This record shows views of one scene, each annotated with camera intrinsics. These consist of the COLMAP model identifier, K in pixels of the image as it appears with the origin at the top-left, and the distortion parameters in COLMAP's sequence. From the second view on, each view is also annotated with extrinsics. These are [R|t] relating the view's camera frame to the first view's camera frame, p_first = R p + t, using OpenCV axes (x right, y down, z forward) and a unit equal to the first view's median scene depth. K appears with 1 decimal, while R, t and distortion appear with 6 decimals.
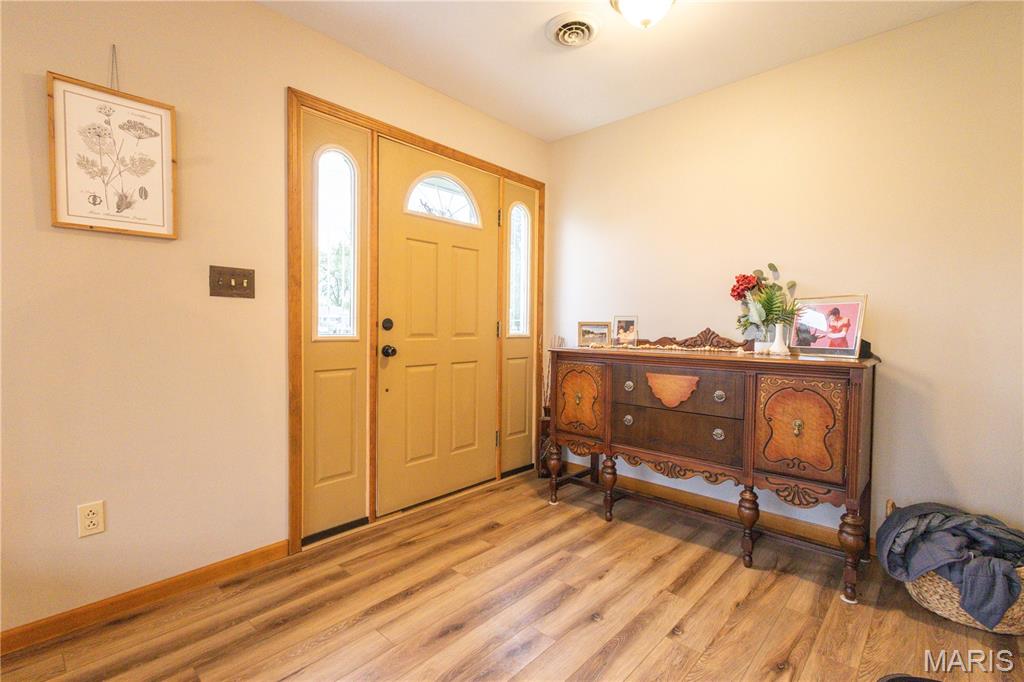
lens RADIAL K [[471.2, 0, 512.0], [0, 471.2, 340.2], [0, 0, 1]] dist [0.001211, -0.002889]
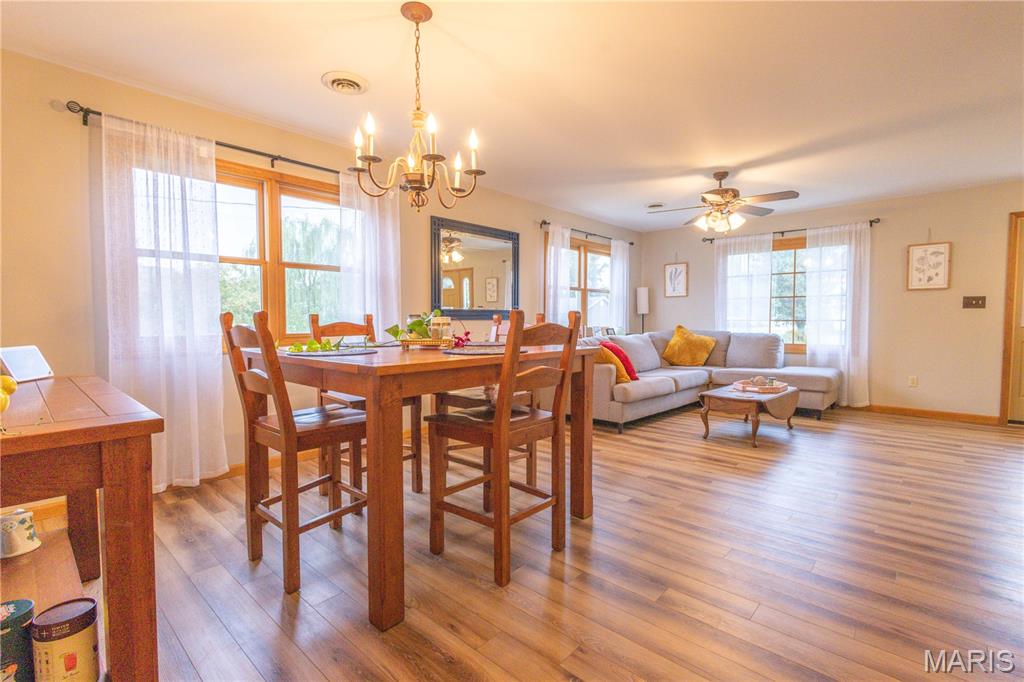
lens RADIAL K [[471.2, 0, 509.3], [0, 471.2, 343.4], [0, 0, 1]] dist [0.001211, -0.002889]
pose [[-0.004516, 0.039972, -0.999191, 2.149488], [-0.033994, 0.998617, 0.040102, 0.087818], [0.999412, 0.034147, -0.003151, -1.617925]]
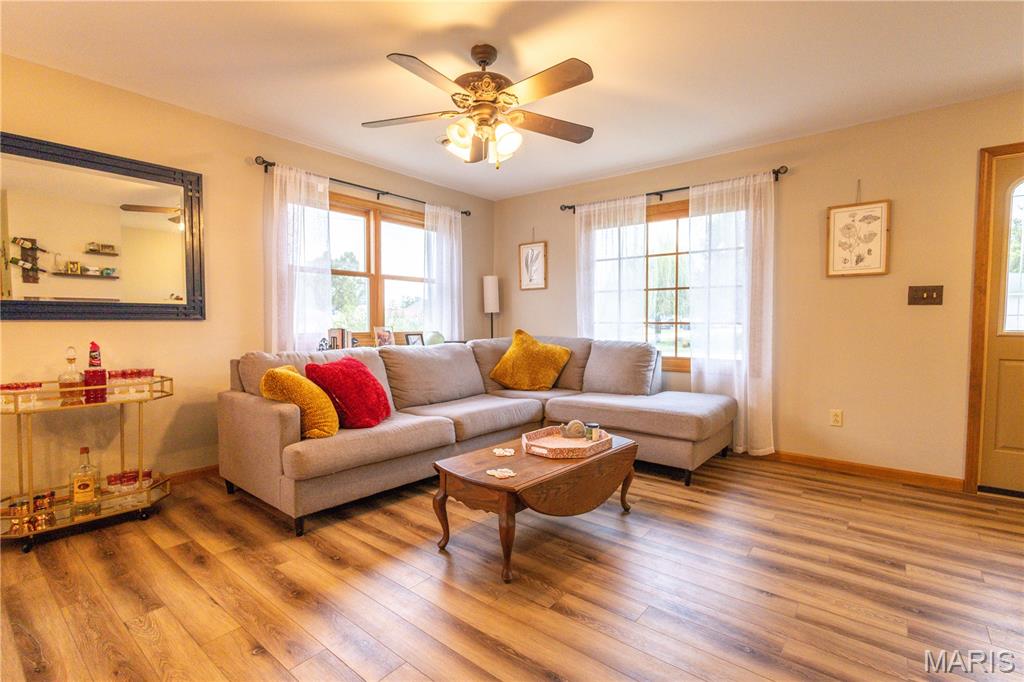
lens RADIAL K [[471.2, 0, 514.2], [0, 471.2, 341.2], [0, 0, 1]] dist [0.001211, -0.002889]
pose [[0.064545, 0.034172, -0.997330, 0.987134], [-0.037290, 0.998798, 0.031809, 0.033191], [0.997218, 0.035138, 0.065742, -0.508117]]
